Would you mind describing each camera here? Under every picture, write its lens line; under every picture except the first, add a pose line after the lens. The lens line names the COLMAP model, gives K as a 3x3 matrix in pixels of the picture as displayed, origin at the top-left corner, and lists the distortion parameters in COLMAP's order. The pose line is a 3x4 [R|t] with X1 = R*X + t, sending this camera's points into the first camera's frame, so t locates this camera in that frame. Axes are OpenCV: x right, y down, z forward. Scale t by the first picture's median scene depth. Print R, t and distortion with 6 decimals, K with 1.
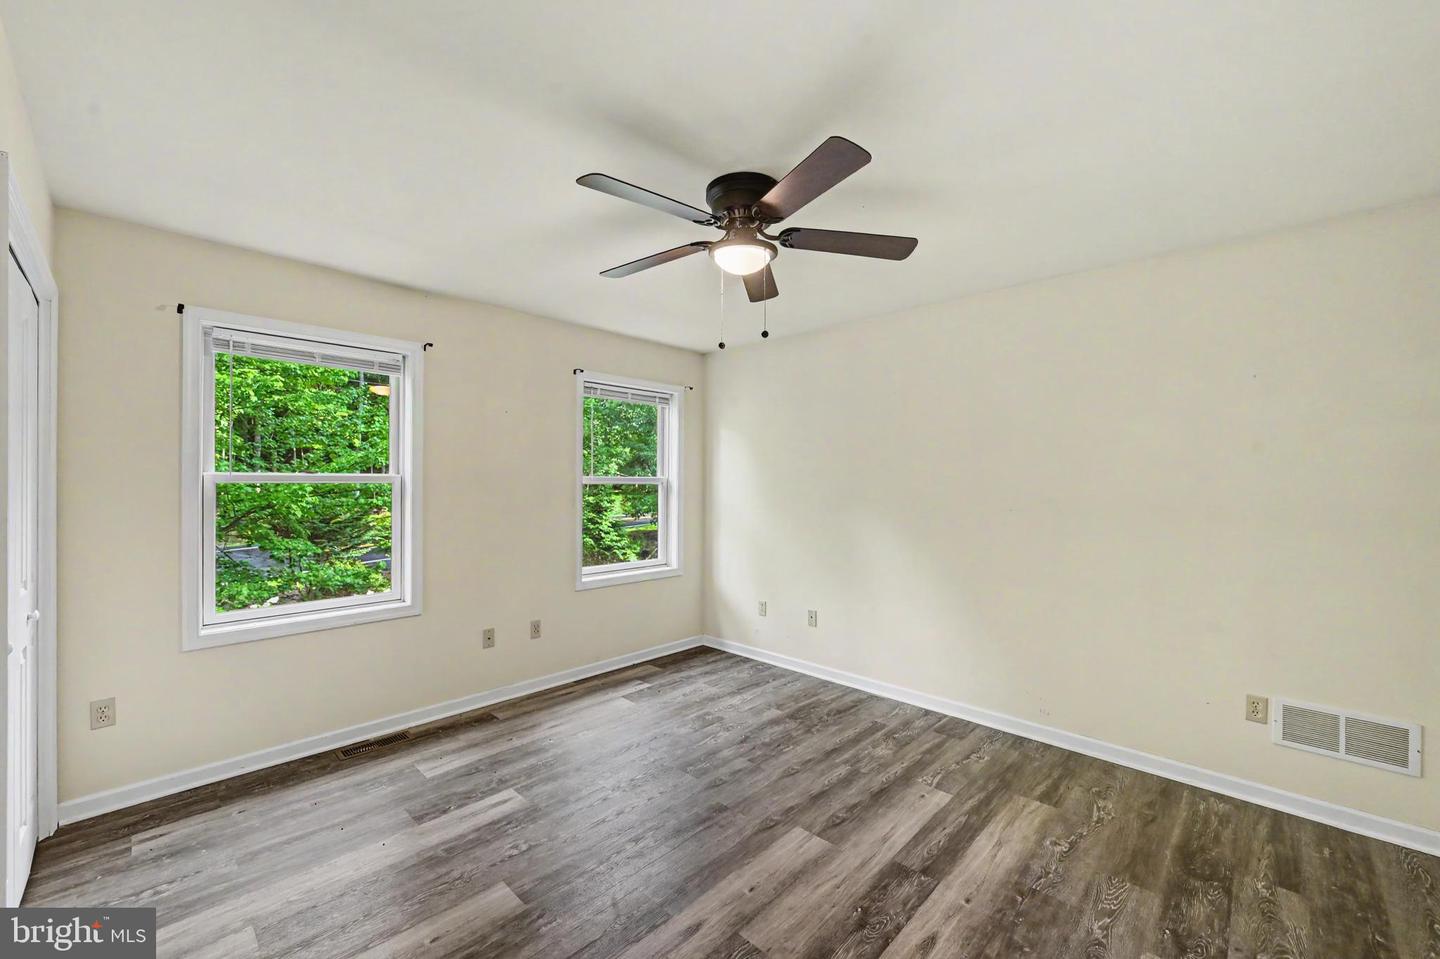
lens RADIAL K [[568.8, 0, 720.6], [0, 568.8, 484.9], [0, 0, 1]] dist [0.000428, -0.000077]
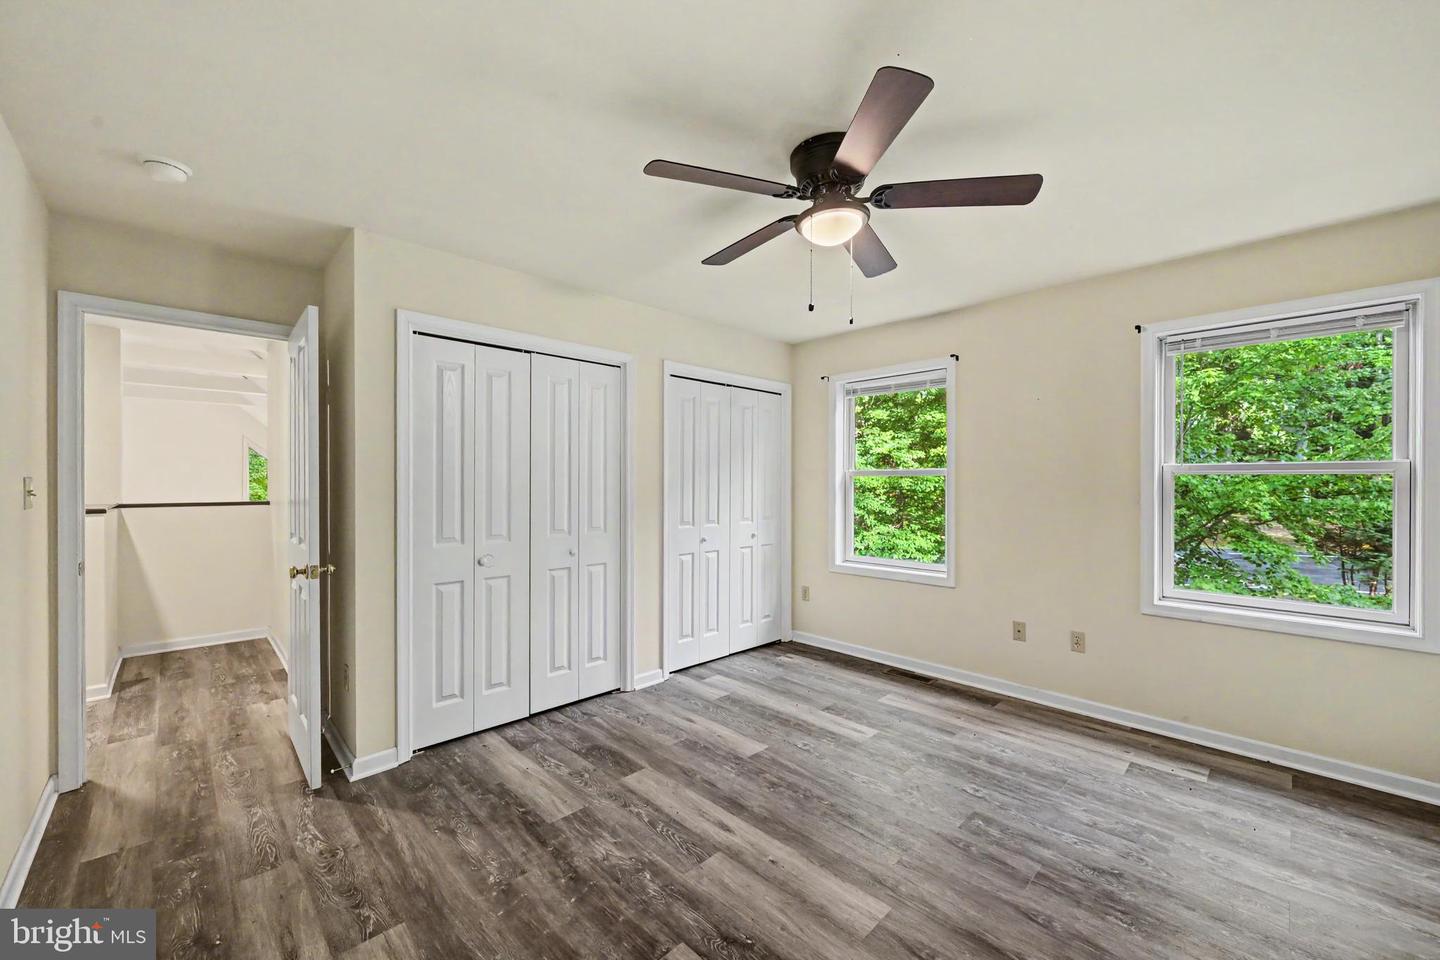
lens RADIAL K [[568.8, 0, 728.7], [0, 568.8, 485.2], [0, 0, 1]] dist [0.000428, -0.000077]
pose [[-0.016010, 0.007318, -0.999845, 0.844272], [-0.003350, 0.999967, 0.007373, 0.013373], [0.999866, 0.003467, -0.015984, 0.724258]]
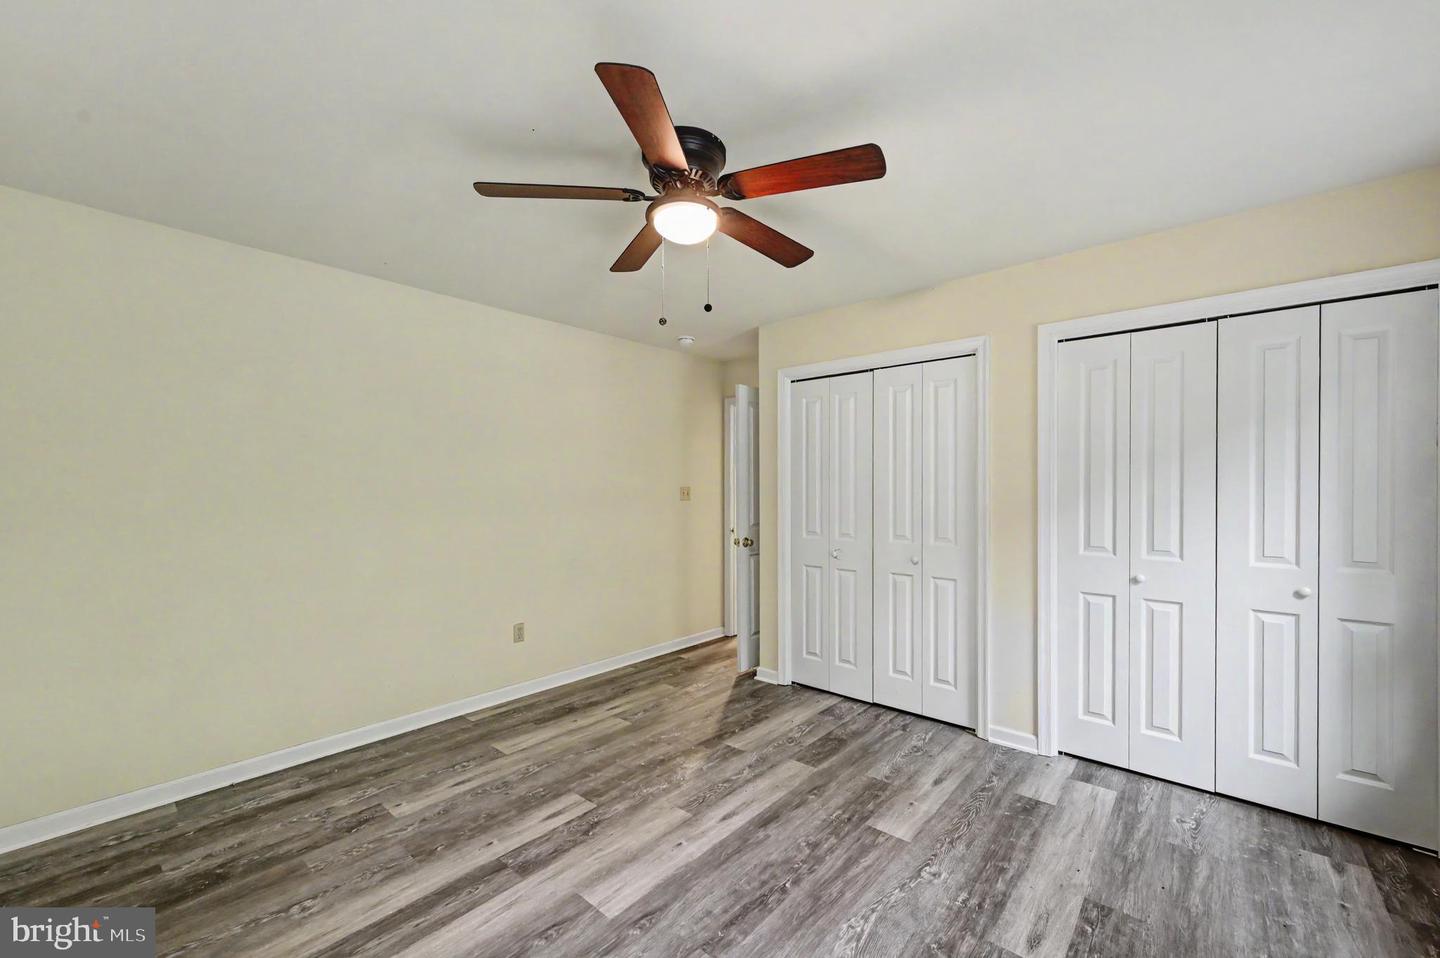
lens RADIAL K [[568.8, 0, 723.9], [0, 568.8, 487.6], [0, 0, 1]] dist [0.000428, -0.000077]
pose [[-0.998507, -0.000361, -0.054621, 0.022222], [-0.000091, 0.999988, -0.004944, 0.018819], [0.054622, -0.004932, -0.998495, 1.635602]]
